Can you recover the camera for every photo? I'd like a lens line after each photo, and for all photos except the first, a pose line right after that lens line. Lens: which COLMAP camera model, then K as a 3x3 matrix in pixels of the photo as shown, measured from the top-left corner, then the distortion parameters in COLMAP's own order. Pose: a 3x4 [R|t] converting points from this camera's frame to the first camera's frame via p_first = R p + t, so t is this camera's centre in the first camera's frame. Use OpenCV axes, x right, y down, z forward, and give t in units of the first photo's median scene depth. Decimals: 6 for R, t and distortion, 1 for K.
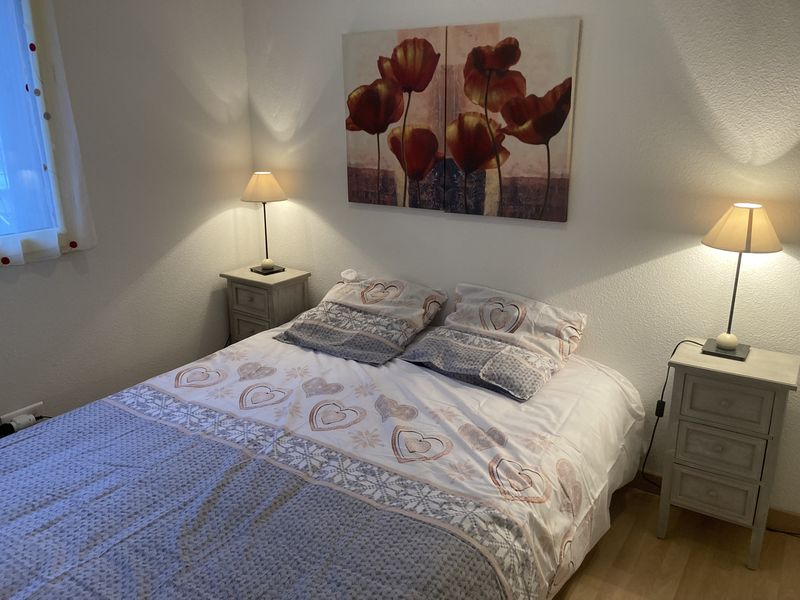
lens RADIAL K [[643.5, 0, 397.2], [0, 643.5, 295.9], [0, 0, 1]] dist [0.035161, -0.045099]
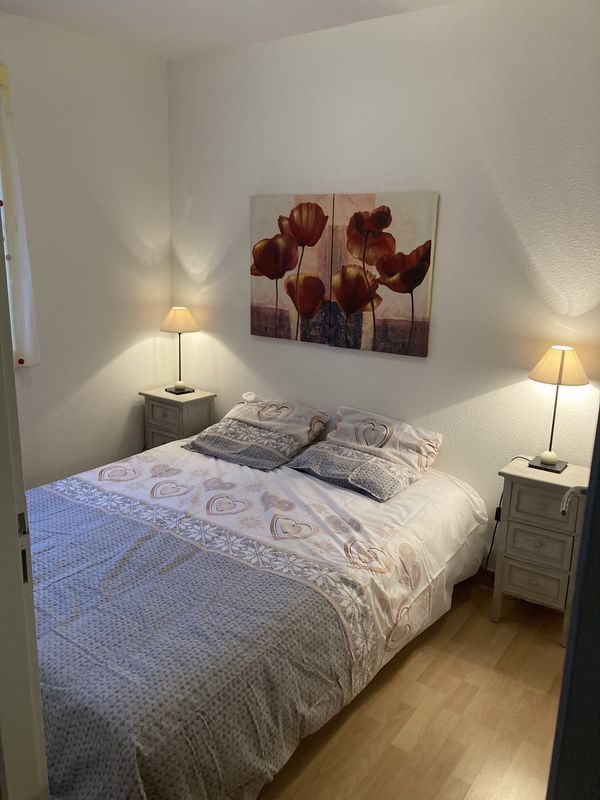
lens RADIAL K [[643.5, 0, 301.2], [0, 643.5, 404.2], [0, 0, 1]] dist [0.035161, -0.045099]
pose [[0.999184, 0.036465, -0.017371, 0.054884], [-0.037179, 0.998394, -0.042756, 0.036211], [0.015784, 0.043366, 0.998935, -0.221421]]
